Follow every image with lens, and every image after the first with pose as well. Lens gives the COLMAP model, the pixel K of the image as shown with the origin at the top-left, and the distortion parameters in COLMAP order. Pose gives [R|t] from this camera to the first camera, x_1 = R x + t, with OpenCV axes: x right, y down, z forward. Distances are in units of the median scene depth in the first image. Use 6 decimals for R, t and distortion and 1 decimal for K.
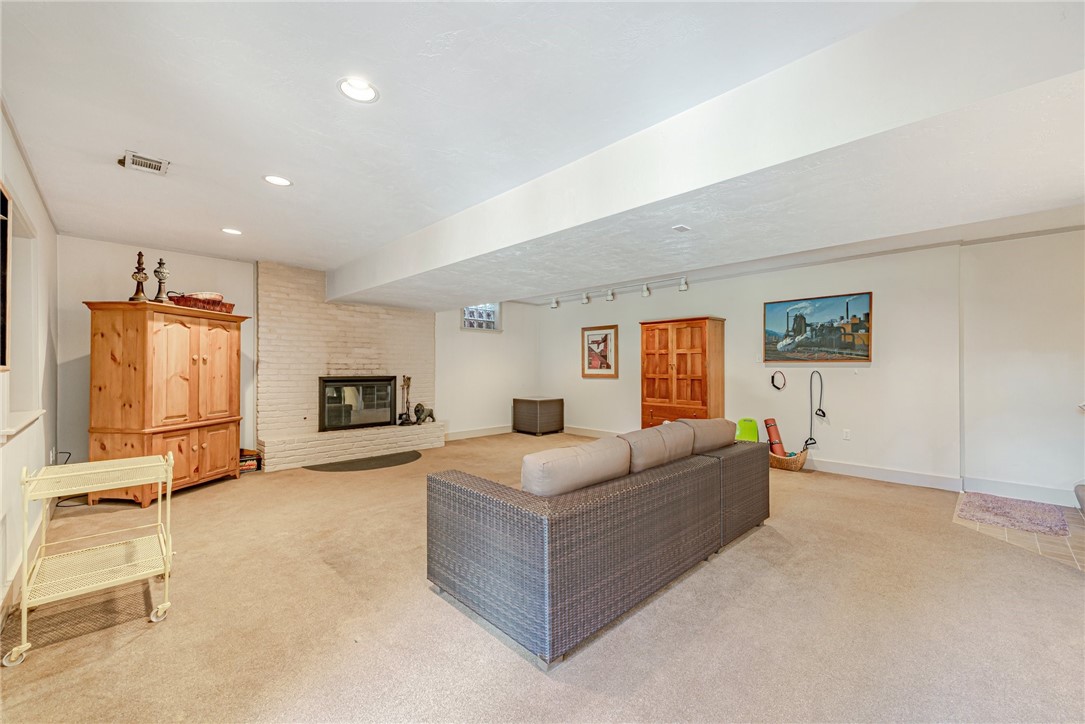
lens RADIAL K [[431.7, 0, 541.5], [0, 431.7, 366.2], [0, 0, 1]] dist [0.014078, -0.003580]
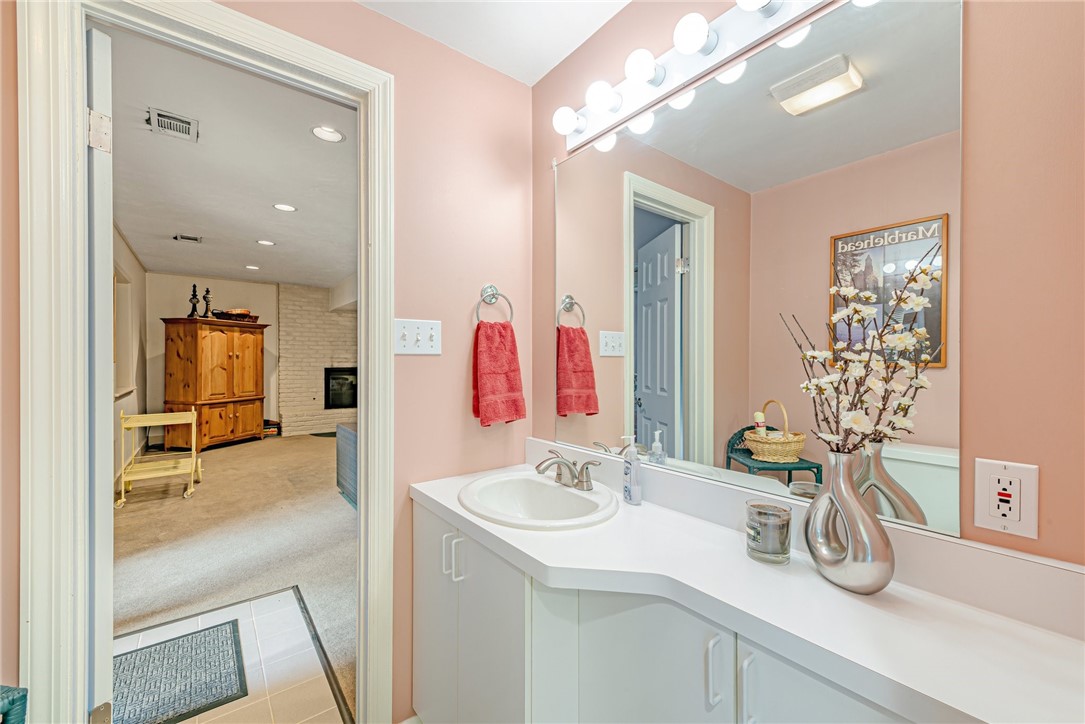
lens RADIAL K [[431.7, 0, 543.3], [0, 431.7, 360.2], [0, 0, 1]] dist [0.014078, -0.003580]
pose [[0.993308, -0.004106, -0.115425, 0.412776], [0.004370, 0.999988, 0.002036, 0.001917], [0.115415, -0.002527, 0.993314, -0.325888]]
